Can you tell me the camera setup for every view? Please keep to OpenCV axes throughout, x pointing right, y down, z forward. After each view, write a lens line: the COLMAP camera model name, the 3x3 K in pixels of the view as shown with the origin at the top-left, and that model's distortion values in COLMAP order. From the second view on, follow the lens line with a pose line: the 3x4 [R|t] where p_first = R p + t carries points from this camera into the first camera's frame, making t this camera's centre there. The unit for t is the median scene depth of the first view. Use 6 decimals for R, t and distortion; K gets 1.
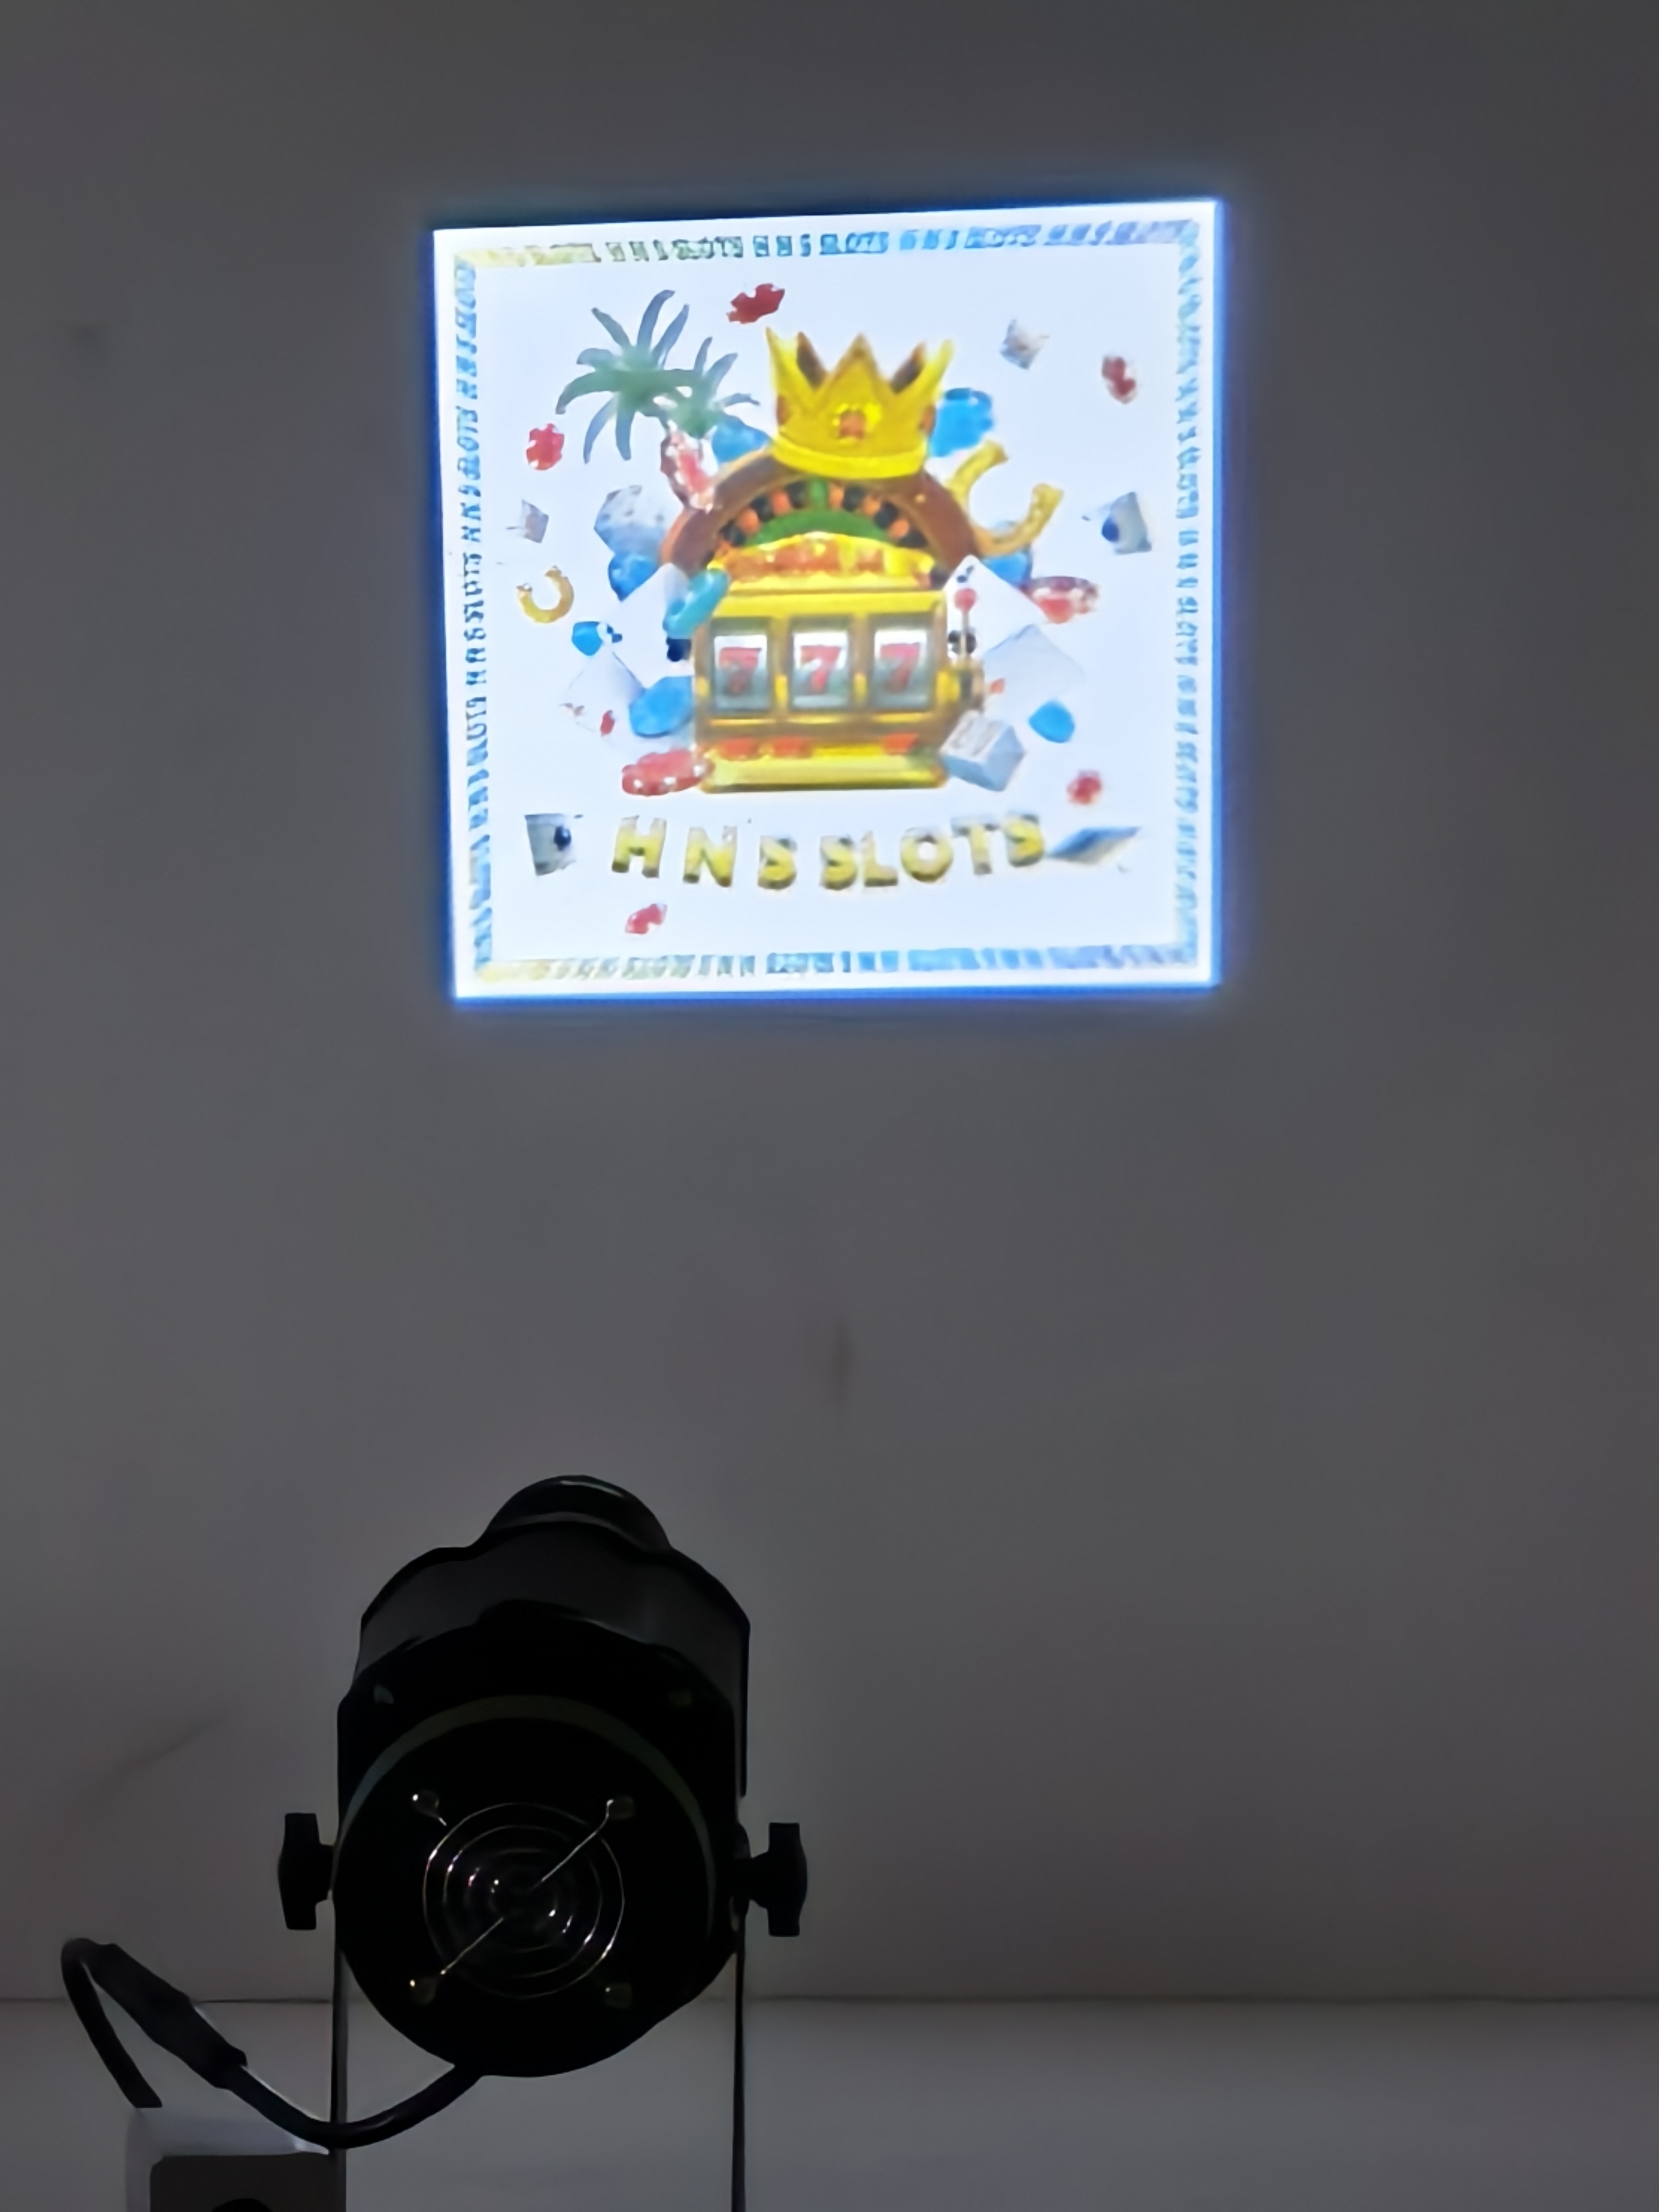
lens RADIAL K [[16327.3, 0, 829.5], [0, 16327.3, 1106.0], [0, 0, 1]] dist [-0.320681, 11.817209]
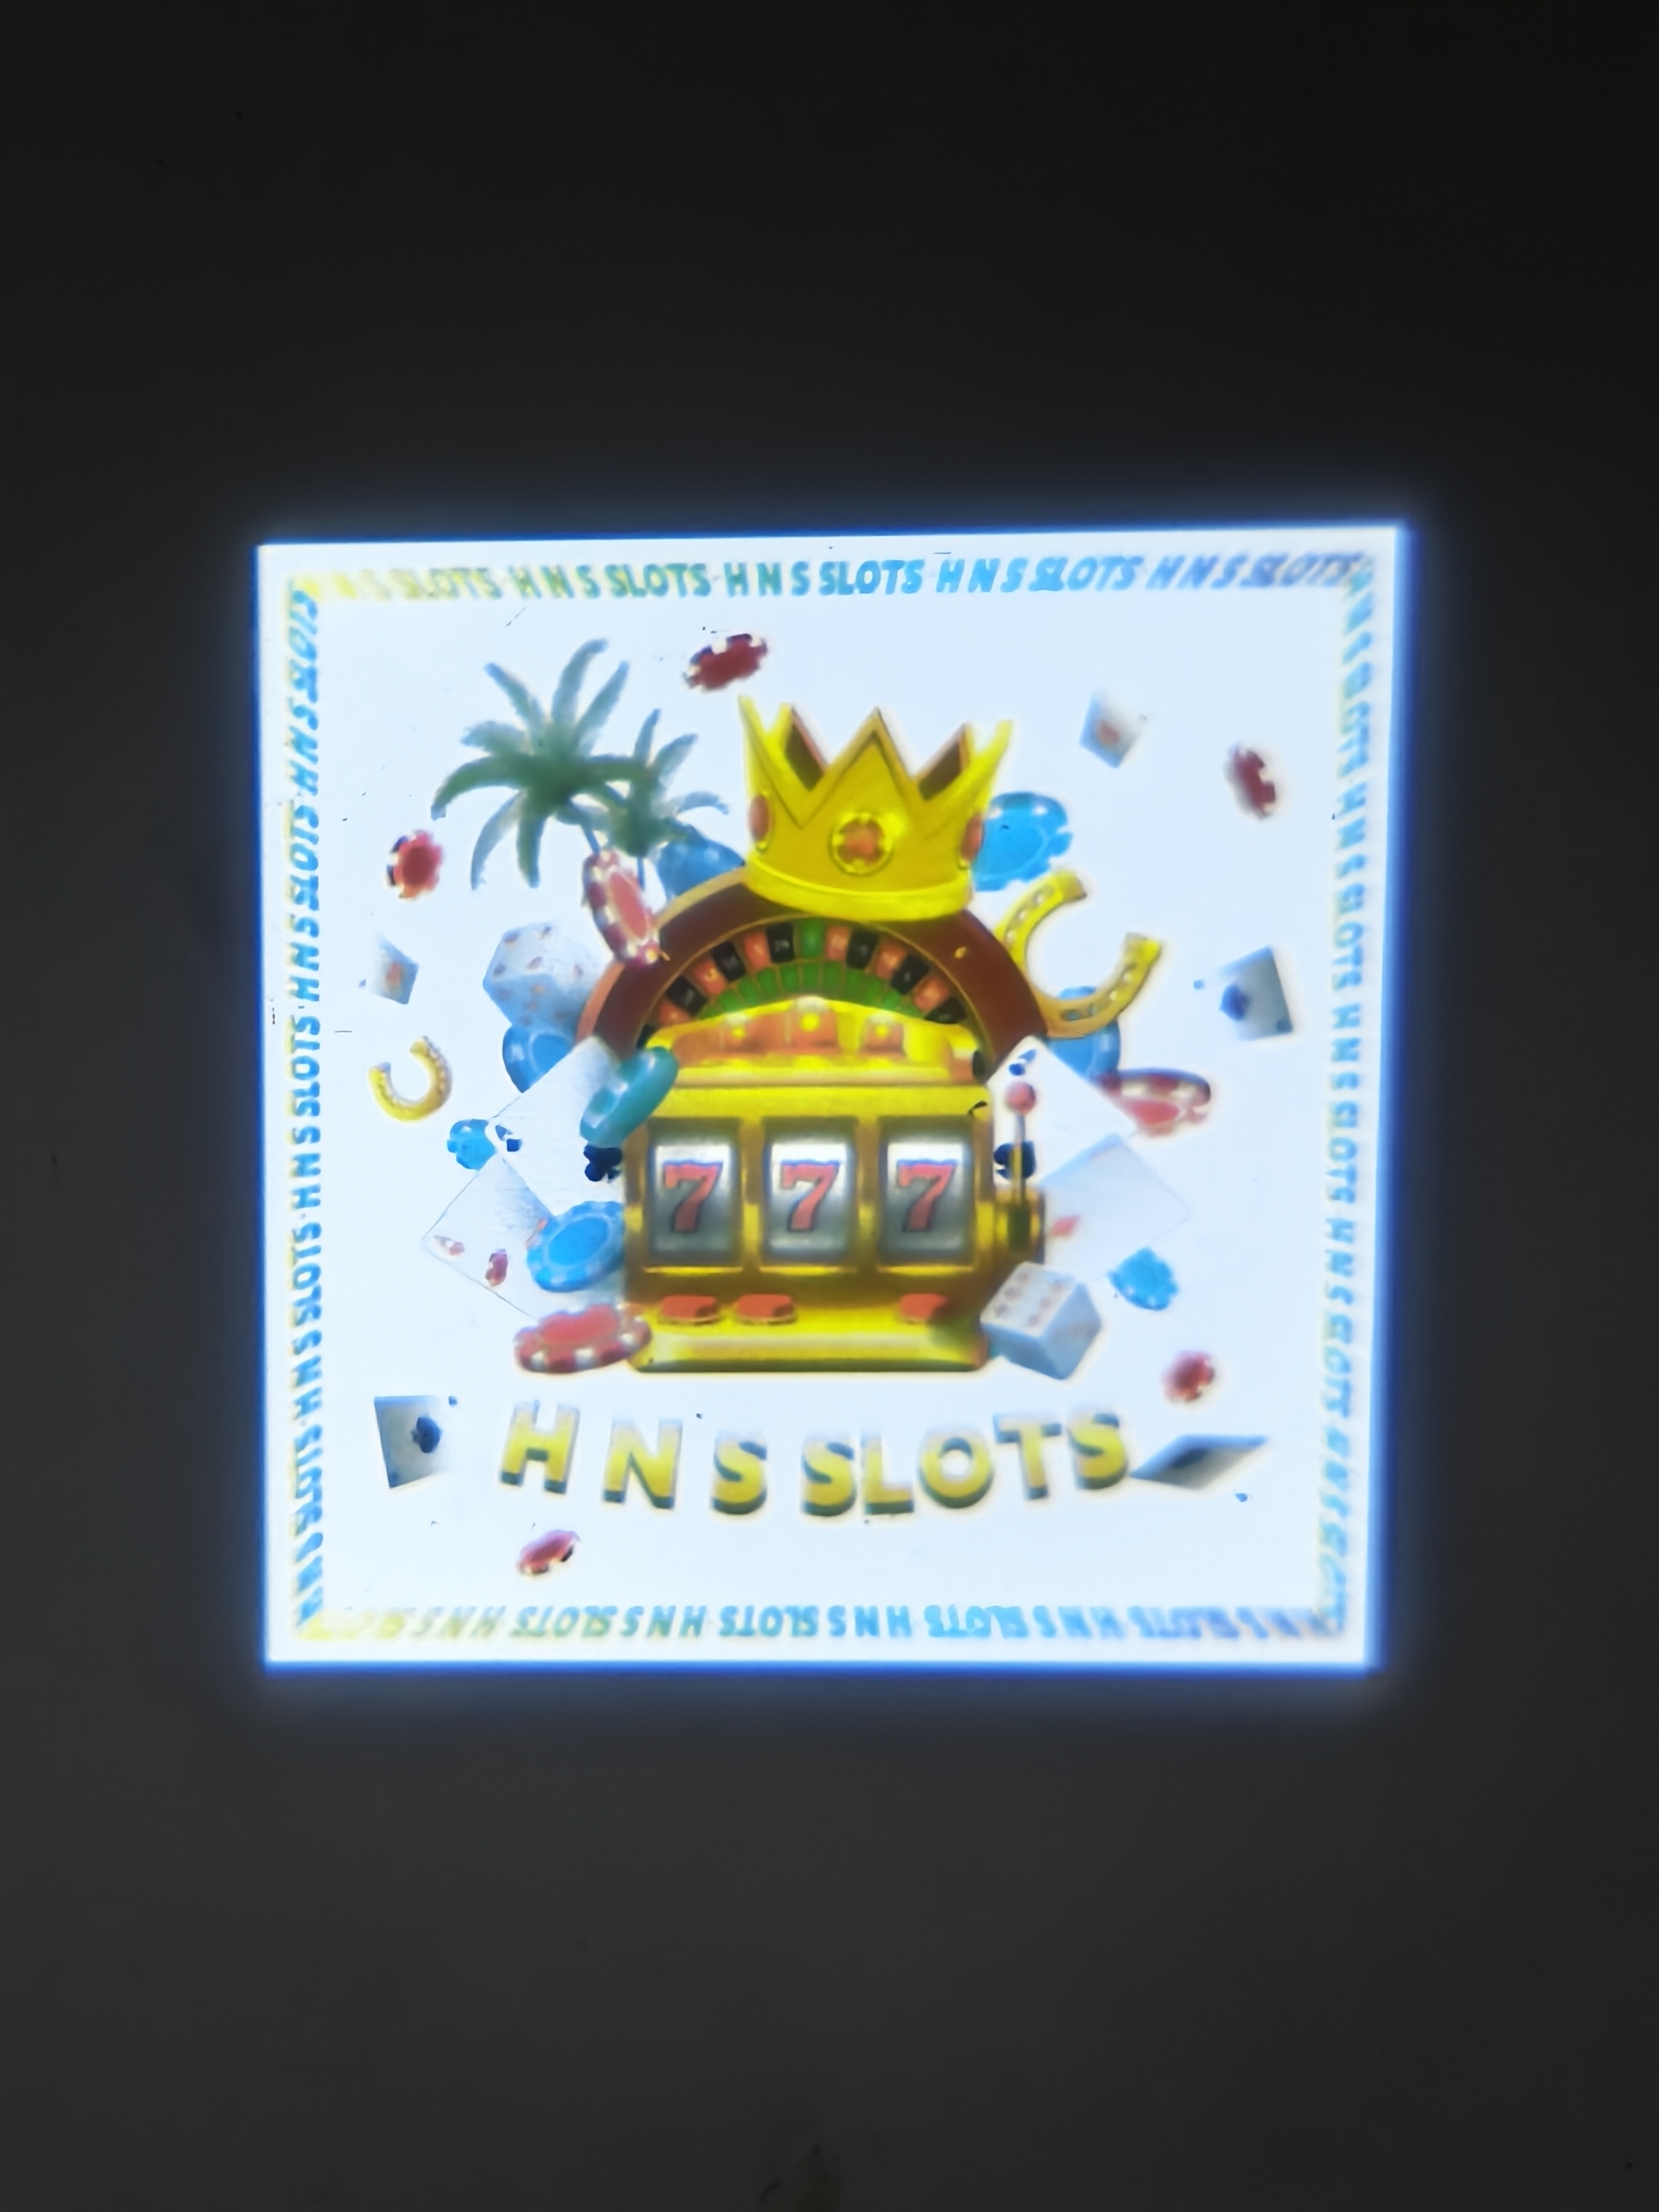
lens RADIAL K [[8324.6, 0, 829.5], [0, 8324.6, 1106.0], [0, 0, 1]] dist [0.050476, 0.281171]
pose [[0.999692, 0.021535, 0.012340, -0.004082], [-0.021098, 0.999183, -0.034478, -0.018505], [-0.013073, 0.034207, 0.999329, 0.649723]]
